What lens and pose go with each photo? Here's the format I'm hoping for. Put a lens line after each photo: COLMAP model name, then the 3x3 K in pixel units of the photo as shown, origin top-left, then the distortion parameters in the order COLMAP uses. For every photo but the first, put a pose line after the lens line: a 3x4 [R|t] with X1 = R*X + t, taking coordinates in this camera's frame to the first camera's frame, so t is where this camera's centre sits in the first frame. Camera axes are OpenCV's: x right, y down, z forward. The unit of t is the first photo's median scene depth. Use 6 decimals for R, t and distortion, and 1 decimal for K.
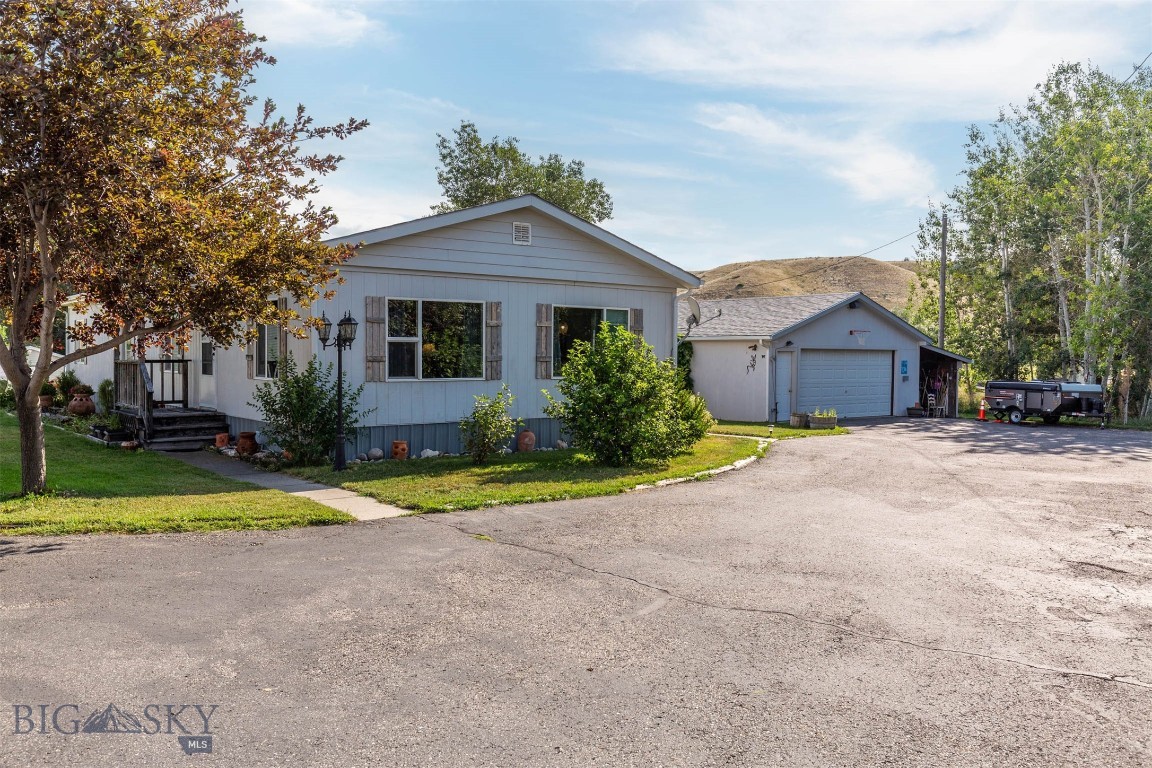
lens RADIAL K [[946.0, 0, 574.5], [0, 946.0, 382.4], [0, 0, 1]] dist [-0.004517, 0.002526]
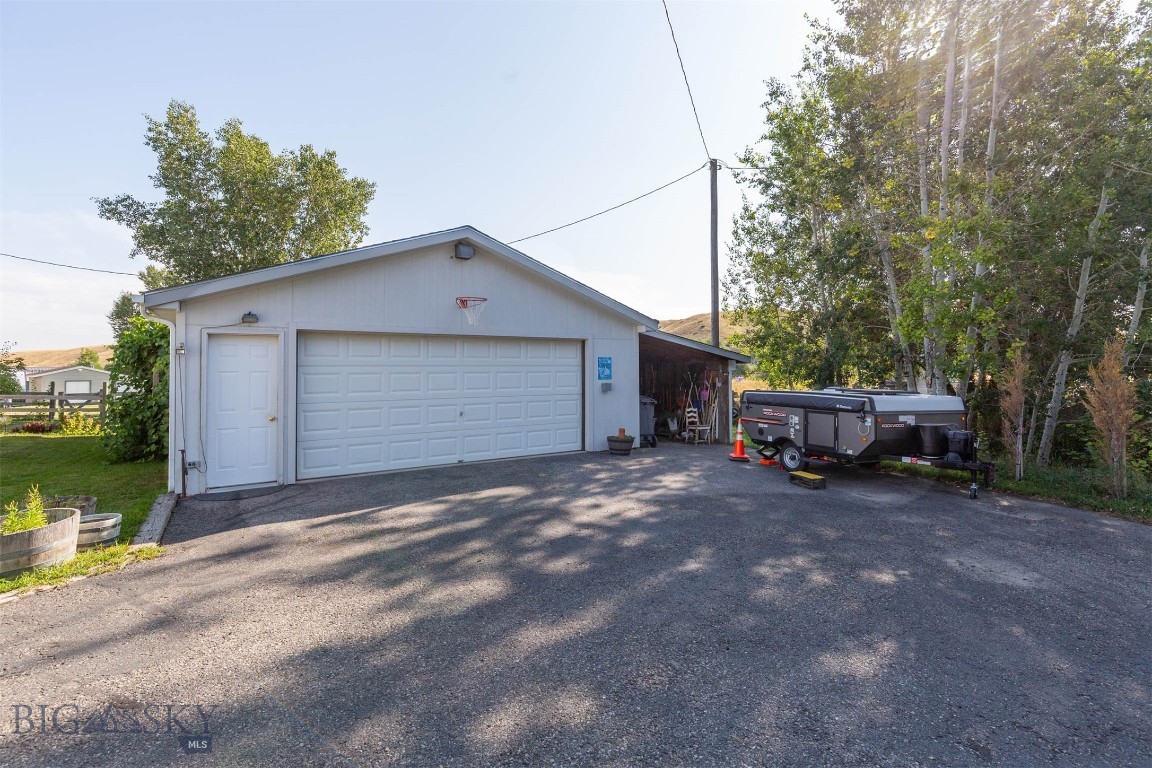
lens RADIAL K [[522.8, 0, 575.4], [0, 522.8, 362.6], [0, 0, 1]] dist [0.007511, 0.000101]
pose [[0.995288, -0.015546, -0.095709, 0.363499], [0.011207, 0.998892, -0.045710, -0.004903], [0.096314, 0.044422, 0.994359, 0.672147]]
